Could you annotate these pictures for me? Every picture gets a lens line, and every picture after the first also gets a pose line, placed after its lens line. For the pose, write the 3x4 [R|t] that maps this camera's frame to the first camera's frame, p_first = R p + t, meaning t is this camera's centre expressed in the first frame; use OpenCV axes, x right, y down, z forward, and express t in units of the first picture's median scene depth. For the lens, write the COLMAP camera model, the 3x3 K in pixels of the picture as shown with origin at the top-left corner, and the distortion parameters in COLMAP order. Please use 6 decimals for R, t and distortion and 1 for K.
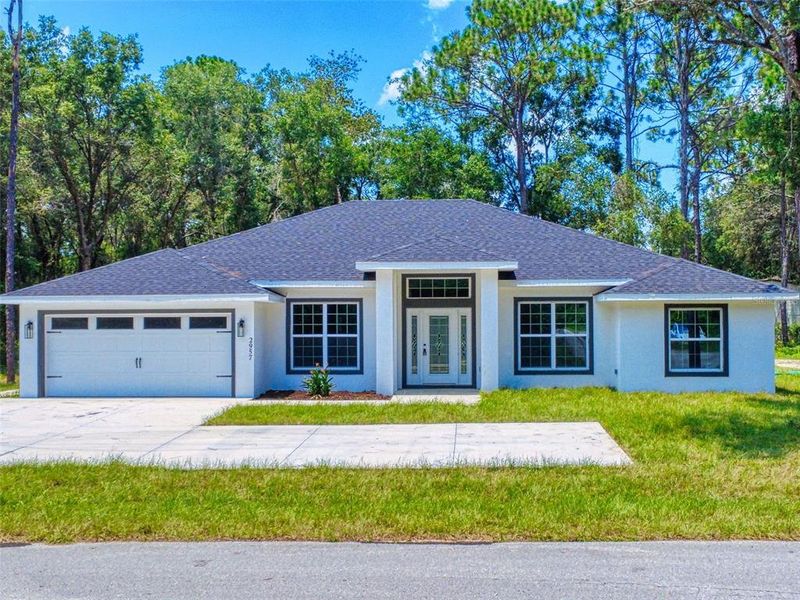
lens RADIAL K [[1031.8, 0, 399.4], [0, 1031.8, 265.7], [0, 0, 1]] dist [0.011981, -0.018074]
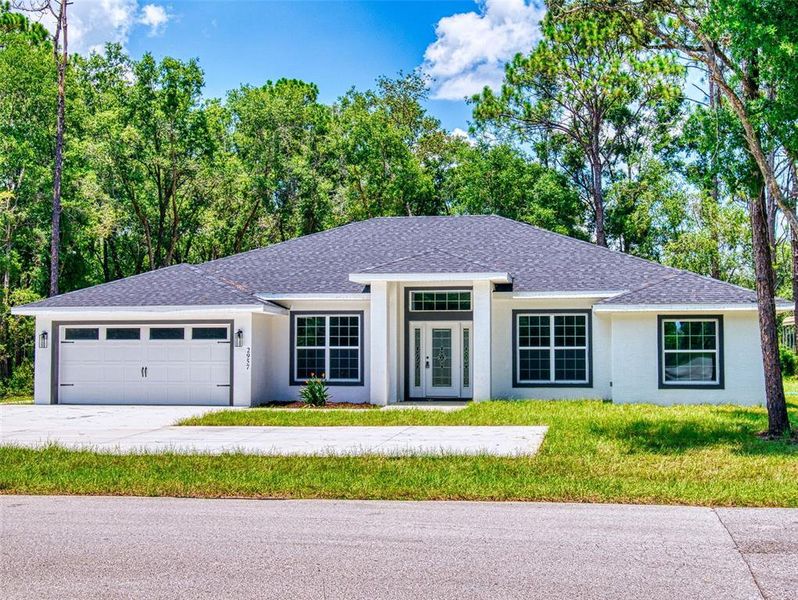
lens RADIAL K [[1081.6, 0, 402.7], [0, 1081.6, 282.1], [0, 0, 1]] dist [0.014528, 0.023417]
pose [[0.993488, -0.002910, -0.113900, 0.123554], [0.001319, 0.999900, -0.014045, 0.018241], [0.113929, 0.013804, 0.993393, -0.052874]]
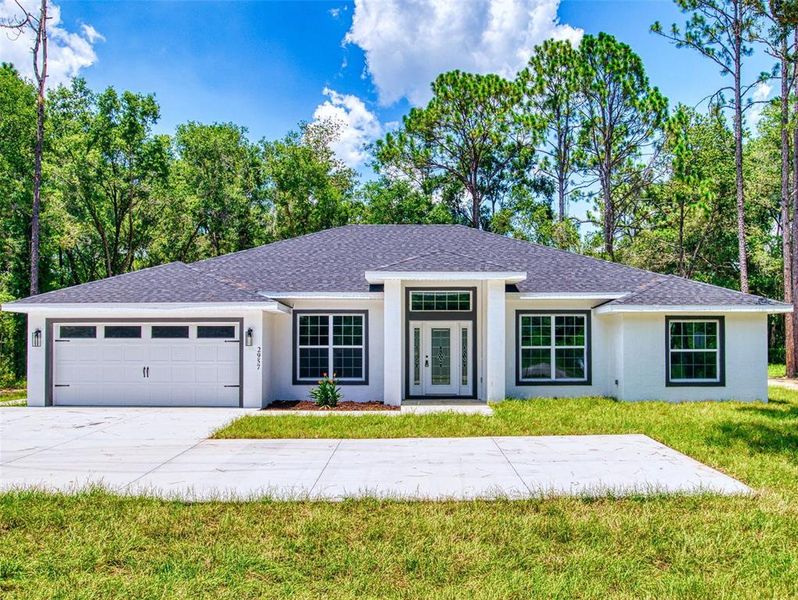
lens RADIAL K [[769.5, 0, 394.5], [0, 769.5, 326.8], [0, 0, 1]] dist [-0.074034, 0.020228]
pose [[0.998819, 0.006180, 0.048196, -0.046085], [-0.007395, 0.999658, 0.025074, 0.028676], [-0.048025, -0.025401, 0.998523, 0.238910]]
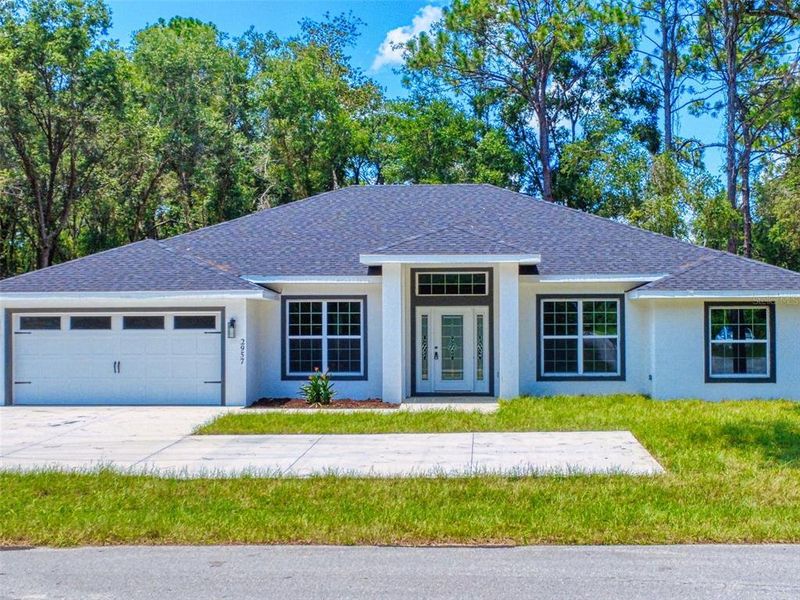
lens RADIAL K [[1207.4, 0, 398.8], [0, 1207.4, 260.8], [0, 0, 1]] dist [0.009628, -0.024661]
pose [[0.999998, 0.000573, -0.002038, -0.005956], [-0.000570, 0.999999, 0.001303, 0.000273], [0.002038, -0.001302, 0.999997, -0.045164]]
